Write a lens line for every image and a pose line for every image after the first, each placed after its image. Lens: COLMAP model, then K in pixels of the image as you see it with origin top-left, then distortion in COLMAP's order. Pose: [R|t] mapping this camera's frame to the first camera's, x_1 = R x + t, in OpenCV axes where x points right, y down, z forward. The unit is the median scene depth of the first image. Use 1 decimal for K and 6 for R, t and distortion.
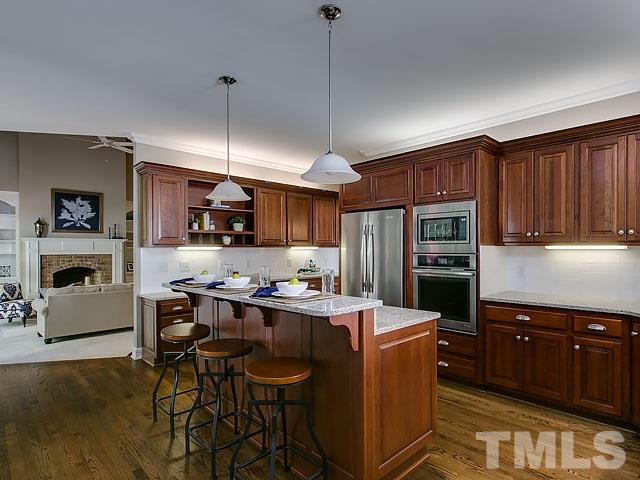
lens RADIAL K [[354.5, 0, 317.5], [0, 354.5, 251.7], [0, 0, 1]] dist [0.005696, 0.001139]
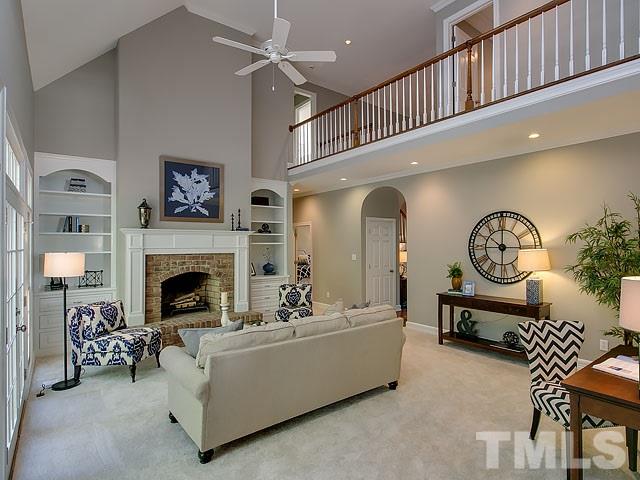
lens RADIAL K [[345.4, 0, 320.3], [0, 345.4, 240.6], [0, 0, 1]] dist [-0.002378, -0.000881]
pose [[0.994497, 0.003195, -0.104713, -0.360813], [-0.004807, 0.999874, -0.015144, -0.008098], [0.104652, 0.015564, 0.994387, 0.367349]]
